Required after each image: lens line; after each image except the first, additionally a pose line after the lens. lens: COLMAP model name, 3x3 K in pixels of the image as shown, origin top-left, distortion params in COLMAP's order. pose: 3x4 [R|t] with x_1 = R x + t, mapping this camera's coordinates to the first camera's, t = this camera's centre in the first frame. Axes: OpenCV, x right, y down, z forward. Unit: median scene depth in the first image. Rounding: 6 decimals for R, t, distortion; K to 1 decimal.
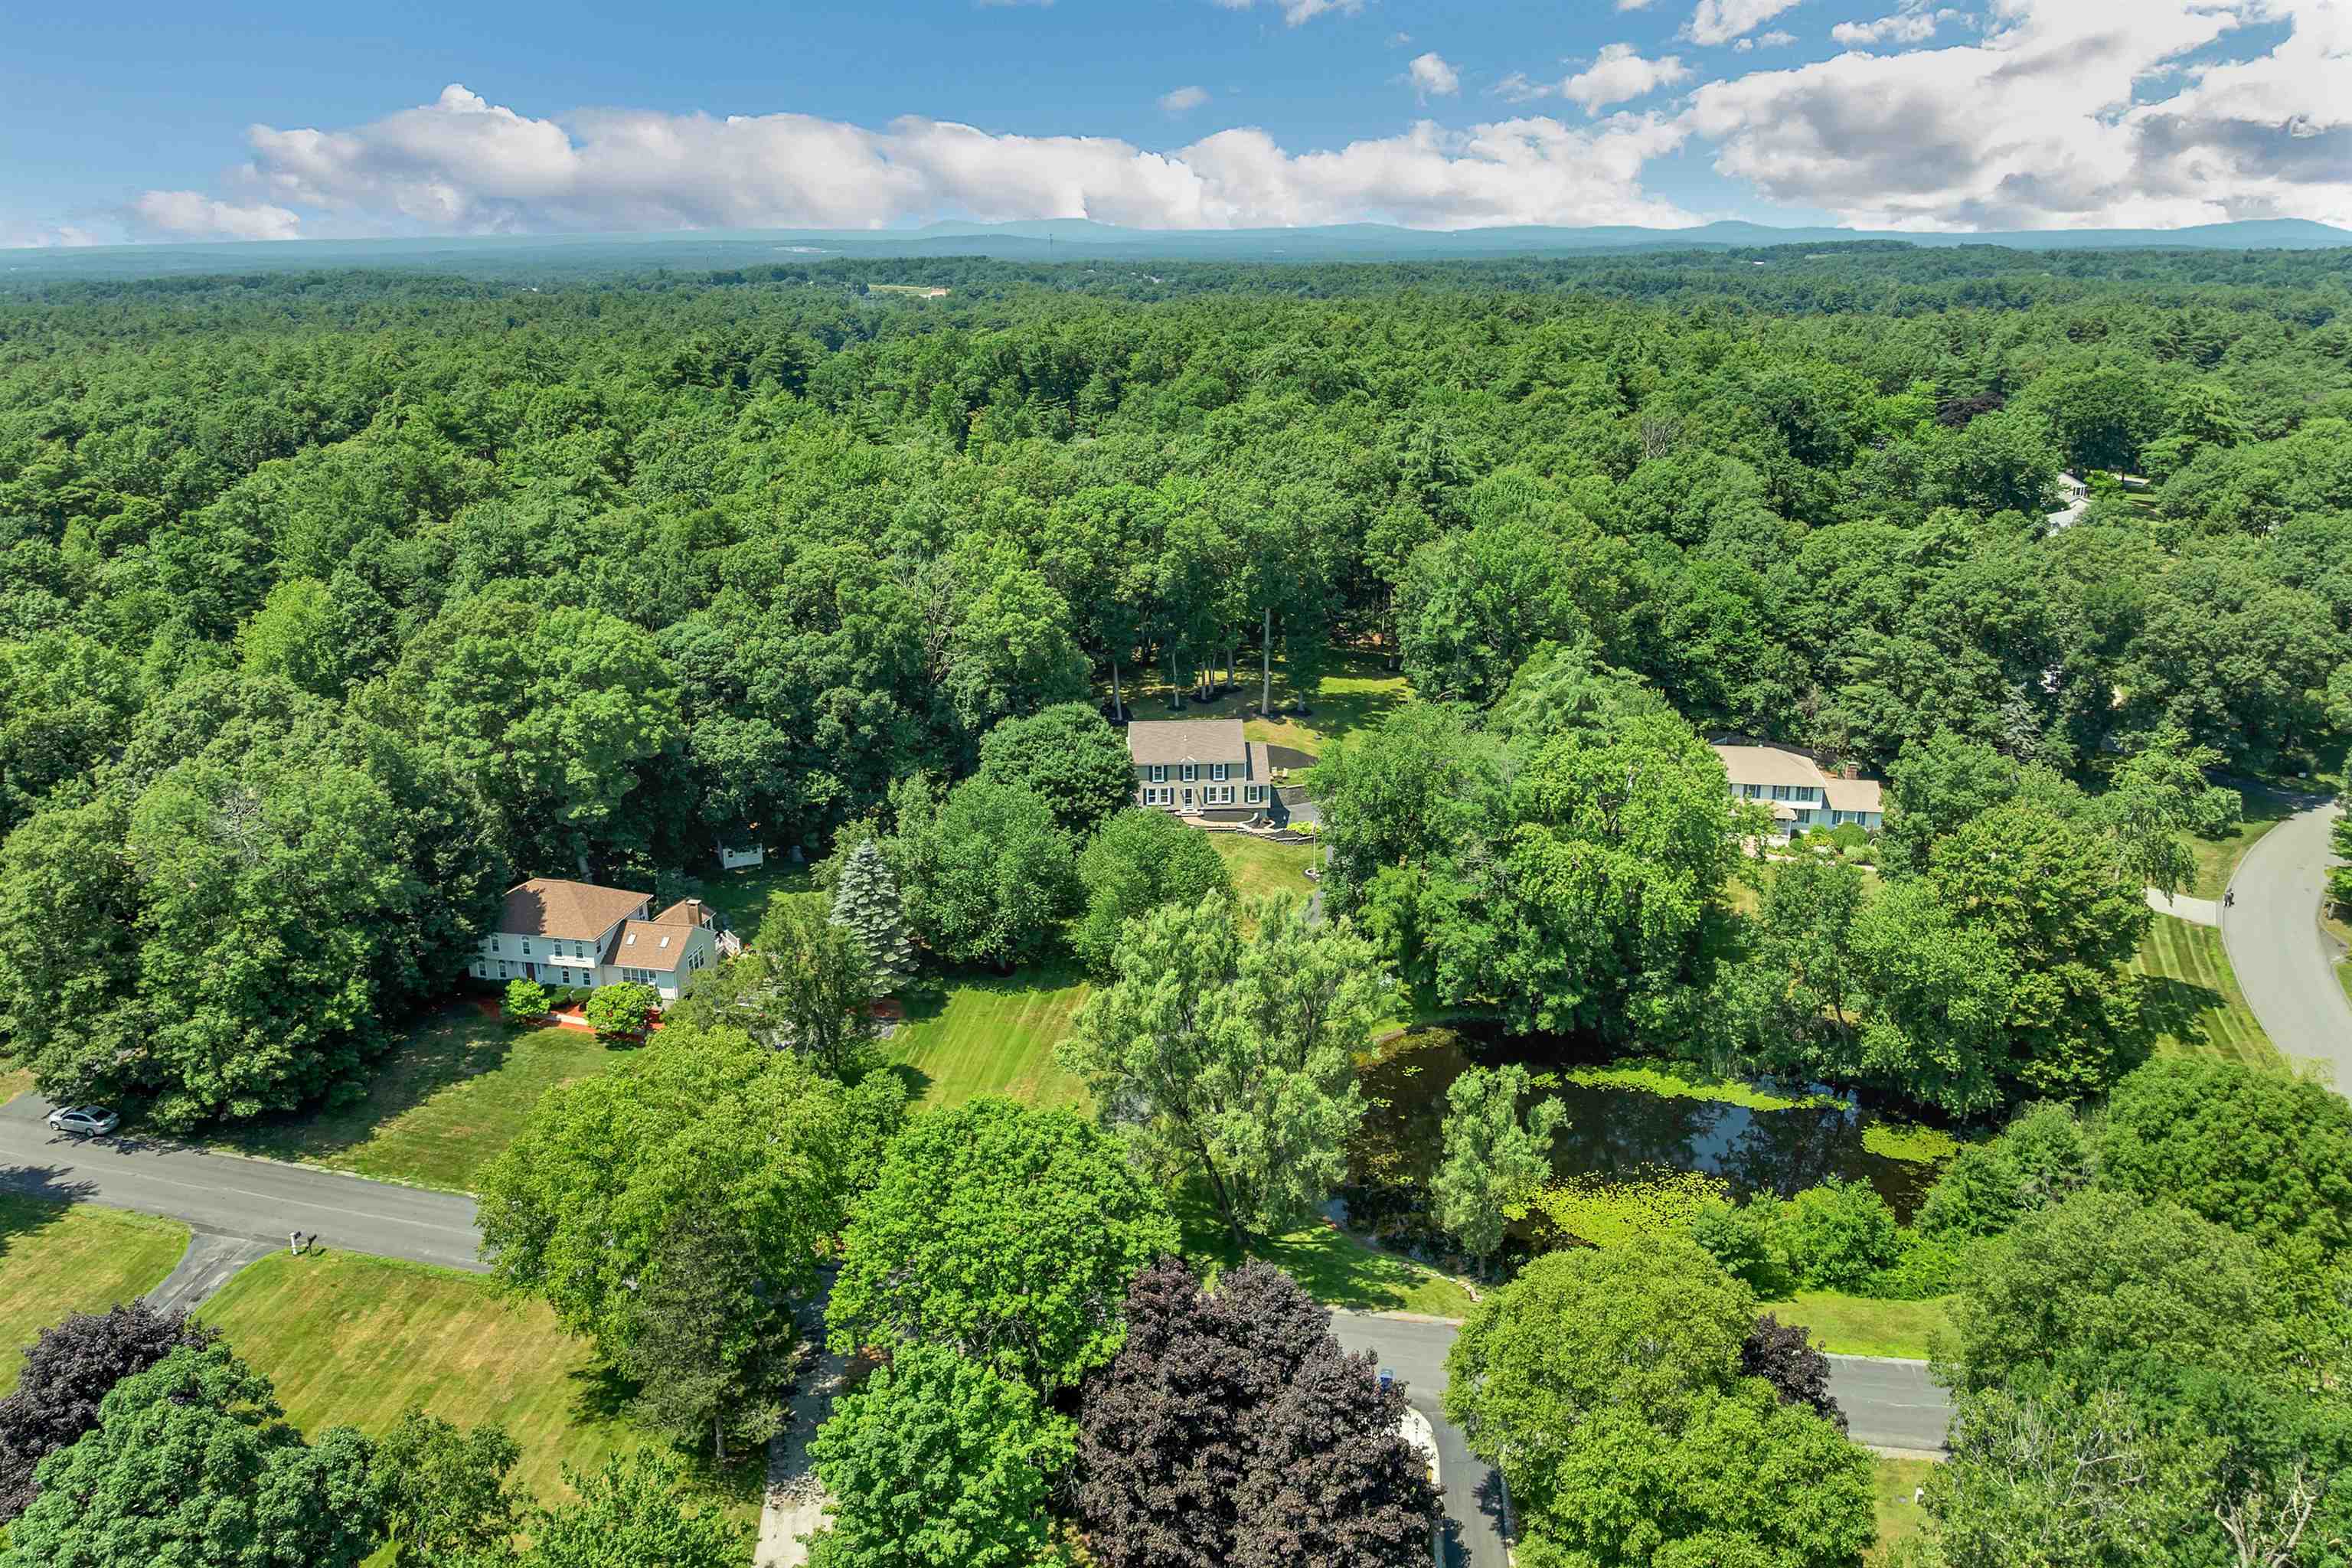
lens RADIAL K [[1676.3, 0, 1171.0], [0, 1676.3, 700.9], [0, 0, 1]] dist [-0.041029, -0.002770]
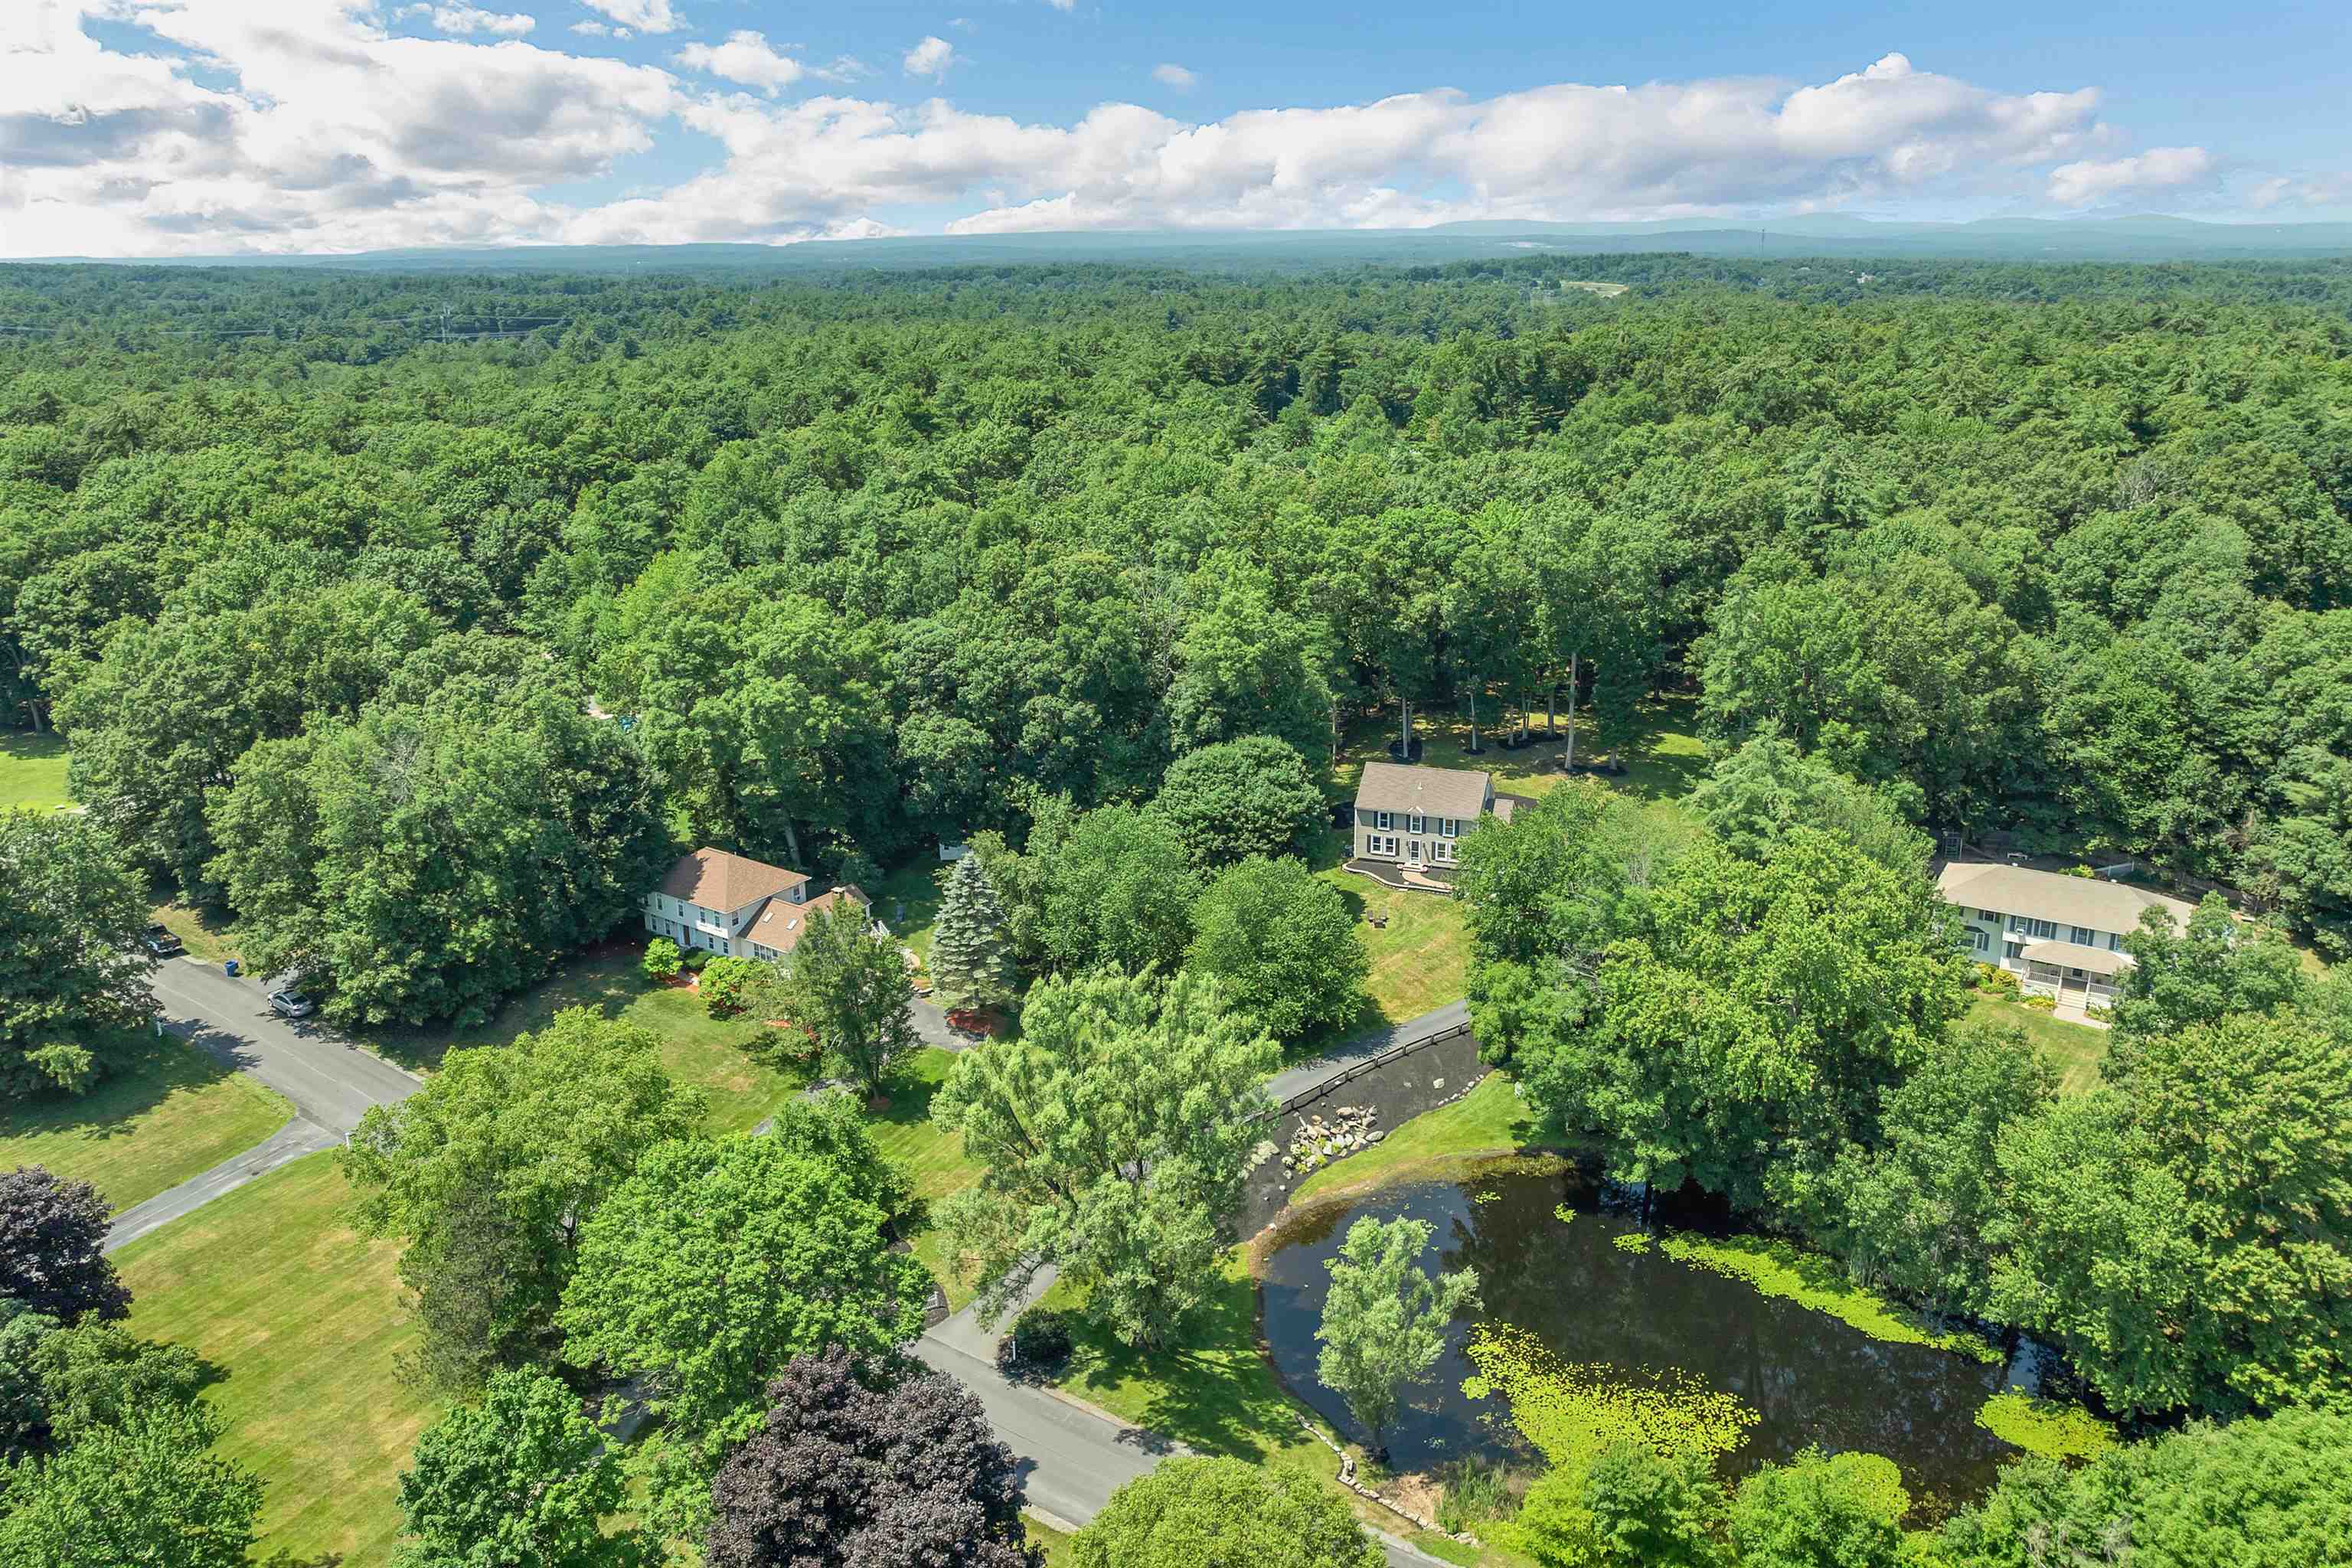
lens RADIAL K [[1676.3, 0, 1171.0], [0, 1676.3, 700.9], [0, 0, 1]] dist [-0.041029, -0.002770]
pose [[0.918176, 0.099316, -0.383523, 0.258975], [-0.098408, 0.994902, 0.022041, -0.035048], [0.383756, 0.017504, 0.923268, 0.107176]]
